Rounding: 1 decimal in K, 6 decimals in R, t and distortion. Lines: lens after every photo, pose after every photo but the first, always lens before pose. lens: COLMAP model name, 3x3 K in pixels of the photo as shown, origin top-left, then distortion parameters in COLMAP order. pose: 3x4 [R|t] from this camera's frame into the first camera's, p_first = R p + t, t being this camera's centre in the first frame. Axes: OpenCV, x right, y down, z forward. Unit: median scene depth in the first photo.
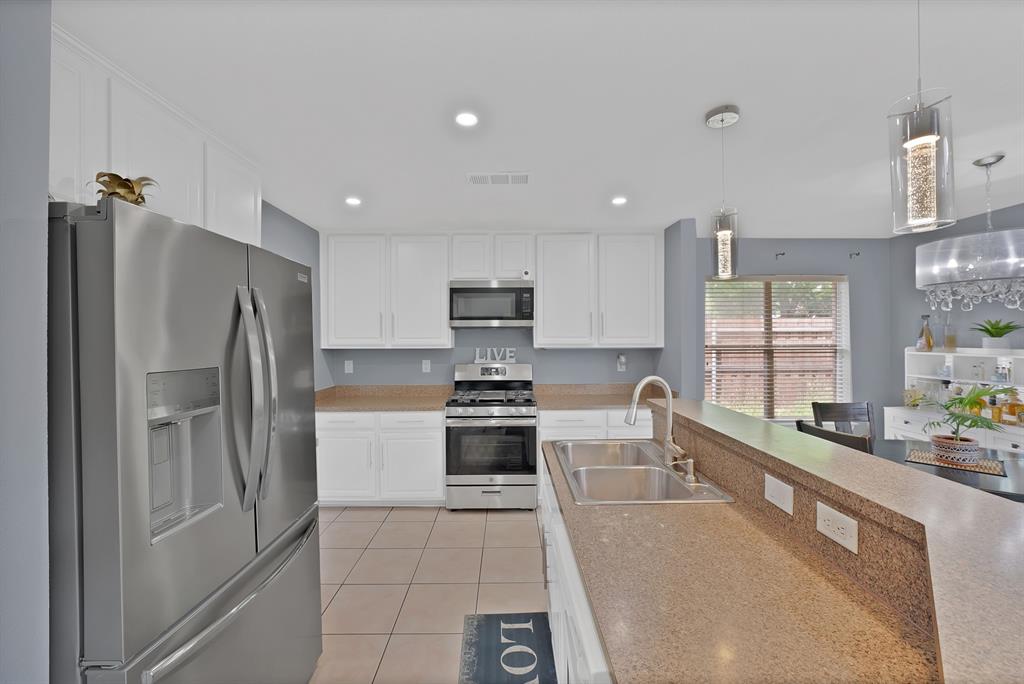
lens RADIAL K [[414.0, 0, 513.9], [0, 414.0, 342.1], [0, 0, 1]] dist [-0.003342, -0.000049]
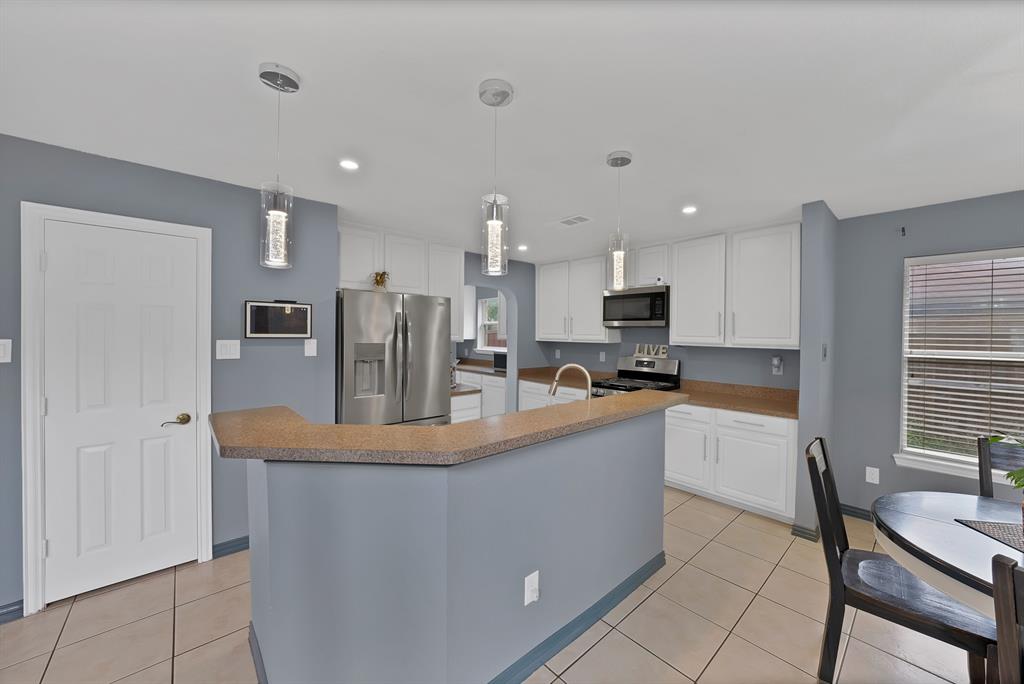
lens RADIAL K [[383.3, 0, 517.2], [0, 383.3, 336.4], [0, 0, 1]] dist [-0.013439, 0.000046]
pose [[0.662385, 0.020822, -0.748874, 0.546283], [-0.025920, 0.999652, 0.004869, -0.004155], [0.748715, 0.016186, 0.662695, 0.010016]]
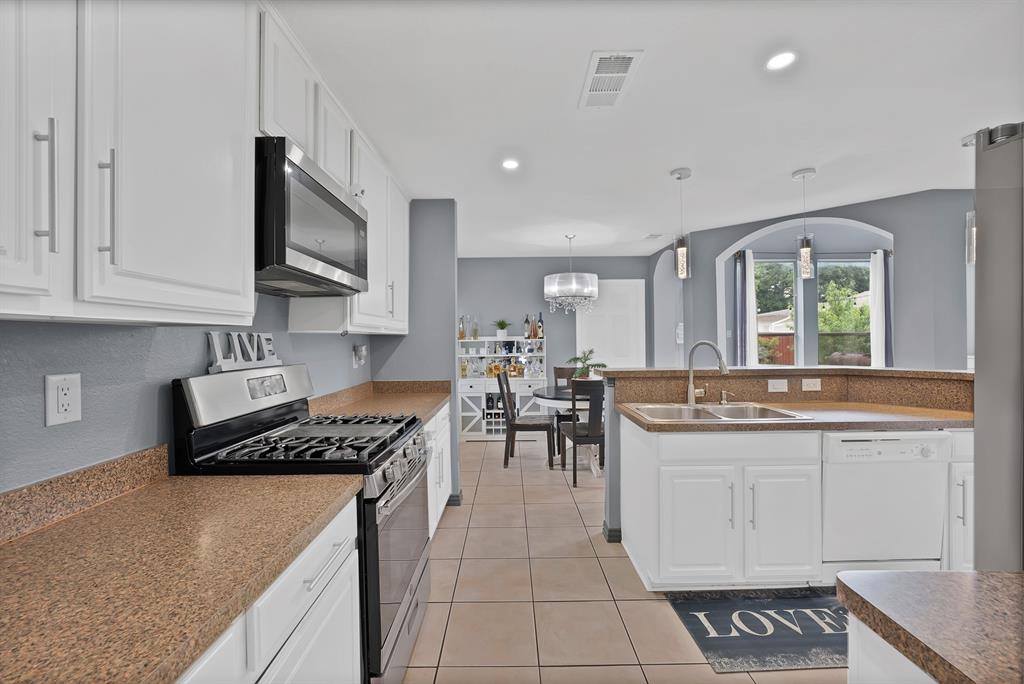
lens RADIAL K [[414.0, 0, 510.6], [0, 414.0, 340.7], [0, 0, 1]] dist [-0.003342, -0.000049]
pose [[-0.005456, 0.002113, 0.999983, -0.498457], [0.024024, 0.999709, -0.001982, 0.032848], [-0.999697, 0.024012, -0.005505, 0.789915]]
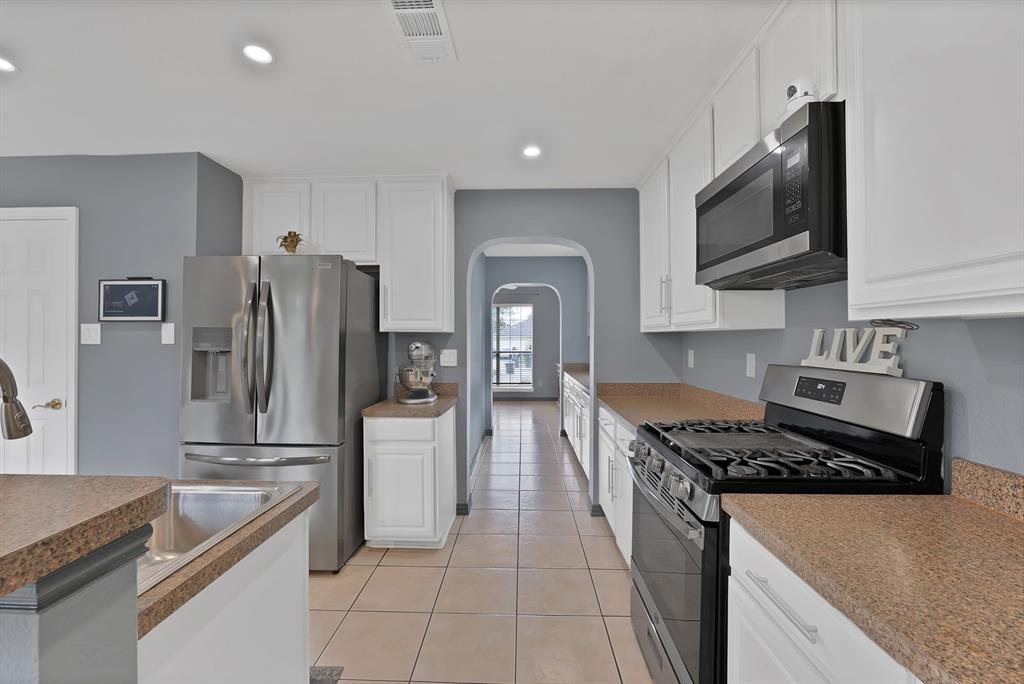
lens RADIAL K [[414.0, 0, 506.8], [0, 414.0, 343.2], [0, 0, 1]] dist [-0.003342, -0.000049]
pose [[-0.041231, 0.016401, -0.999015, 0.354245], [-0.015688, 0.999731, 0.017061, 0.027600], [0.999026, 0.016376, -0.040962, 0.766822]]
